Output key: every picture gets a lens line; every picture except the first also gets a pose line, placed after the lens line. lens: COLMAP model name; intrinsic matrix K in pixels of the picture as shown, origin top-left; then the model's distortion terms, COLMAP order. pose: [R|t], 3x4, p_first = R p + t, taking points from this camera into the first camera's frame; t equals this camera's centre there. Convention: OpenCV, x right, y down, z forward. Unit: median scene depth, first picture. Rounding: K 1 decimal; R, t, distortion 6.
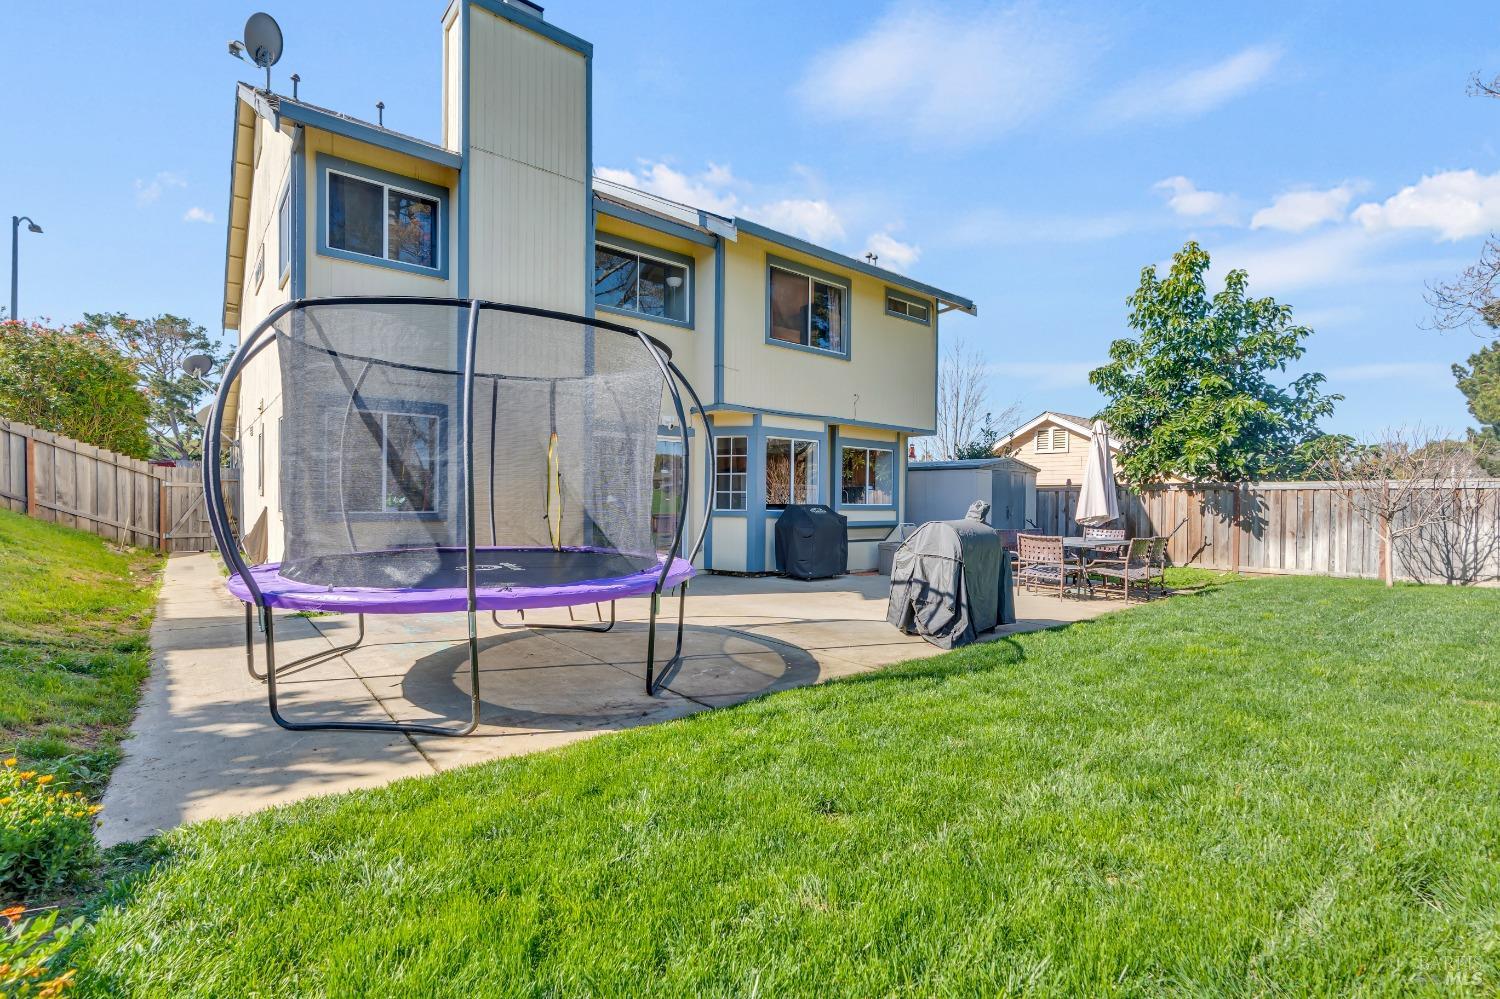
lens RADIAL K [[670.0, 0, 749.3], [0, 670.0, 502.8], [0, 0, 1]] dist [-0.009202, 0.000116]
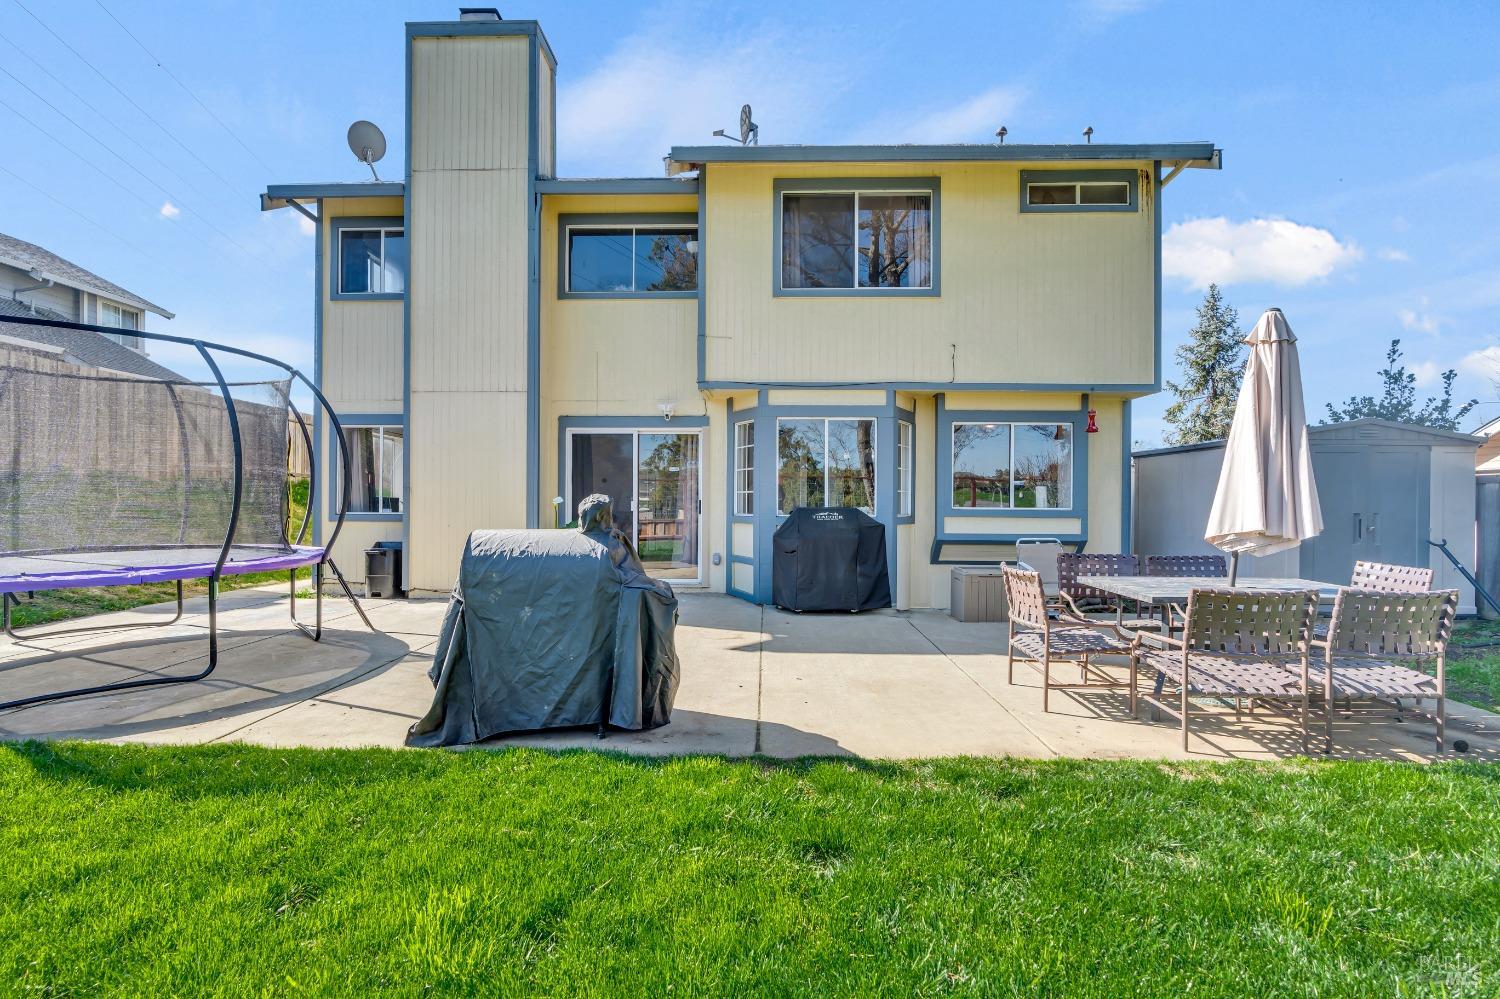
lens RADIAL K [[670.0, 0, 754.5], [0, 670.0, 503.9], [0, 0, 1]] dist [-0.009202, 0.000116]
pose [[0.749322, -0.004426, -0.662191, 0.506557], [-0.003744, 0.999933, -0.010920, 0.007171], [0.662196, 0.010662, 0.749255, 0.411197]]
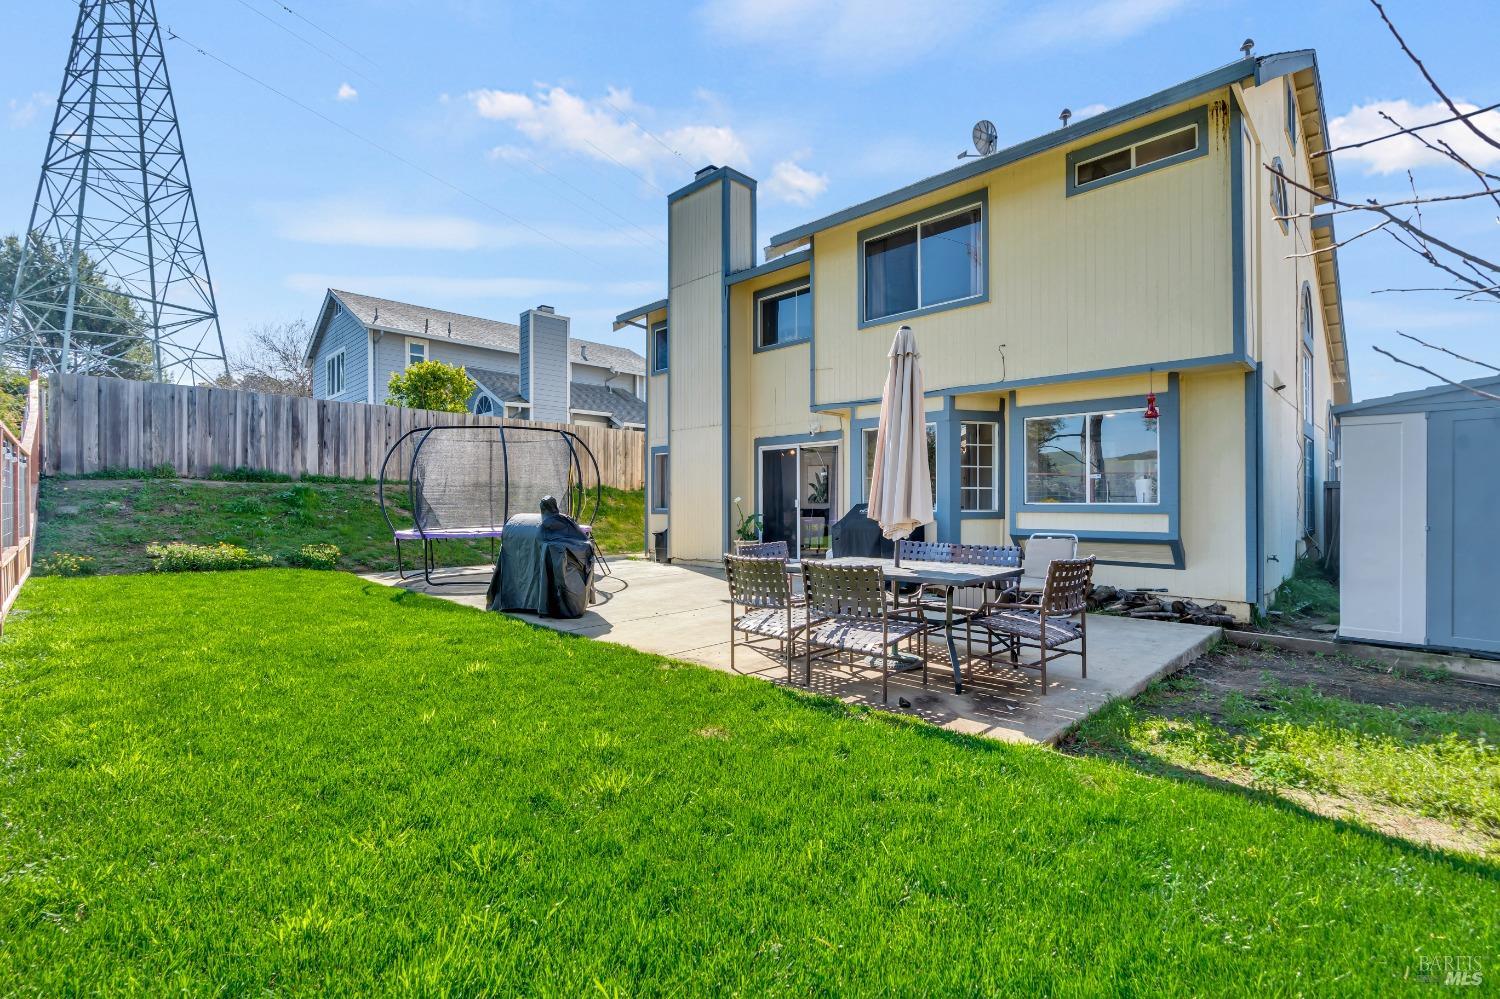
lens RADIAL K [[670.0, 0, 752.8], [0, 670.0, 501.4], [0, 0, 1]] dist [-0.009202, 0.000116]
pose [[0.095138, -0.009652, -0.995417, 0.918063], [-0.006092, 0.999929, -0.010278, 0.010075], [0.995445, 0.007042, 0.095073, 0.759625]]
